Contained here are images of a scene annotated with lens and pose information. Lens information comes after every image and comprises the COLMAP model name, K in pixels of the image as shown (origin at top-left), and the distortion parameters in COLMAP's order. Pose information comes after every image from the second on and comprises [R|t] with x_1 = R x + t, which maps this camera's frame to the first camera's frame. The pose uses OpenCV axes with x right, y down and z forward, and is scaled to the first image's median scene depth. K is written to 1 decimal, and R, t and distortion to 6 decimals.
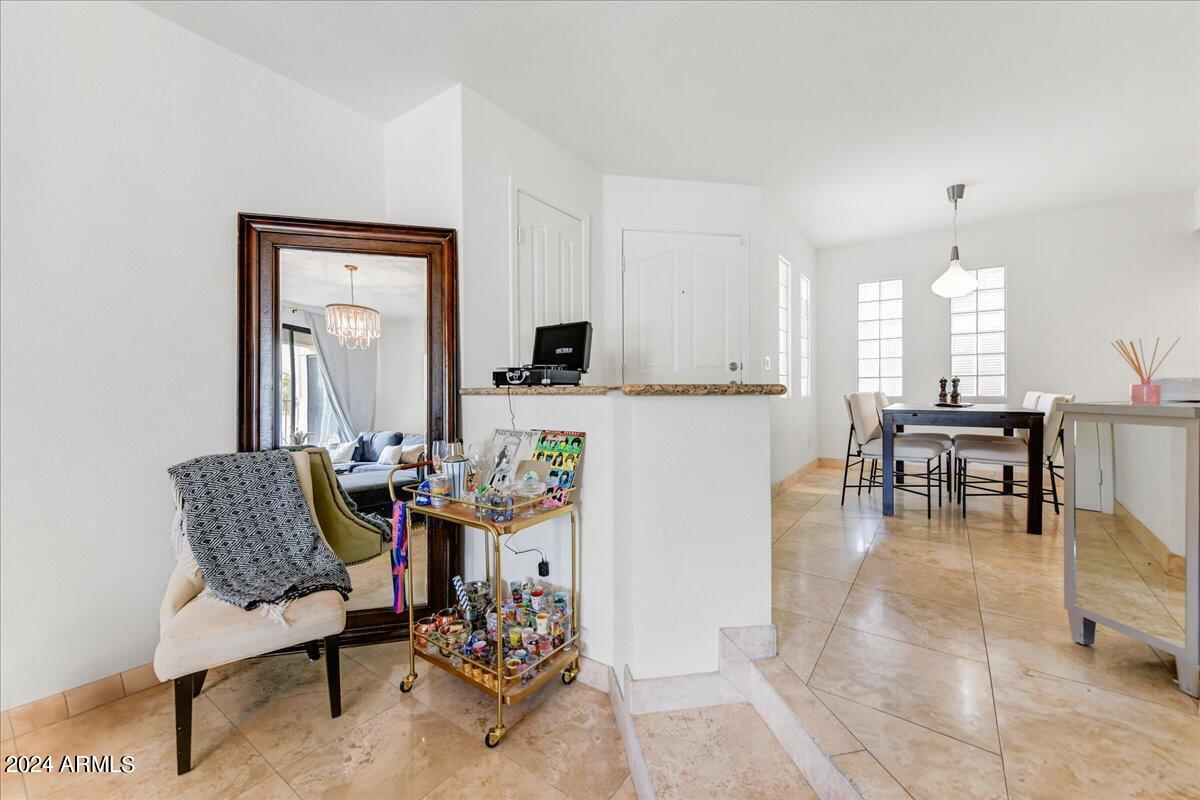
lens RADIAL K [[495.9, 0, 600.8], [0, 495.9, 400.3], [0, 0, 1]] dist [0.015743, 0.000209]
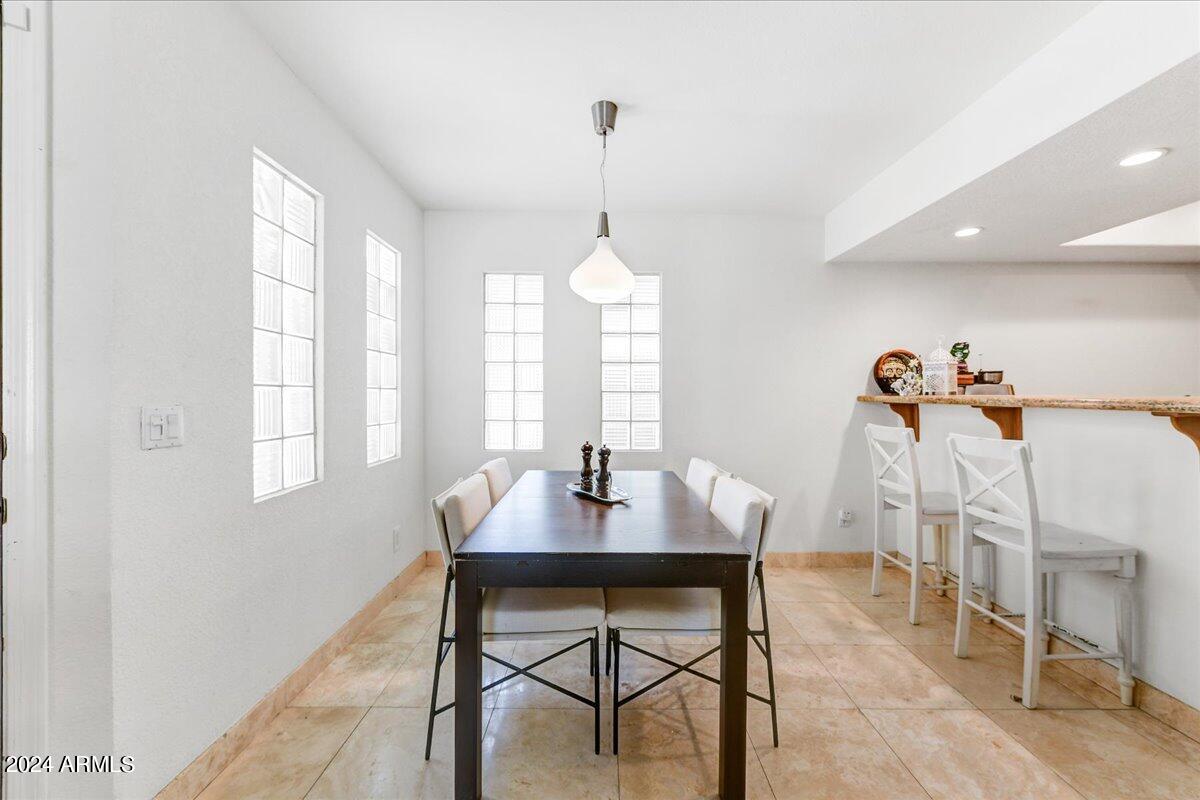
lens RADIAL K [[495.9, 0, 604.6], [0, 495.9, 404.4], [0, 0, 1]] dist [0.015743, 0.000209]
pose [[0.822796, 0.003979, 0.568323, 0.332920], [-0.003776, 0.999992, -0.001535, -0.077068], [-0.568325, -0.000883, 0.822804, 0.458820]]
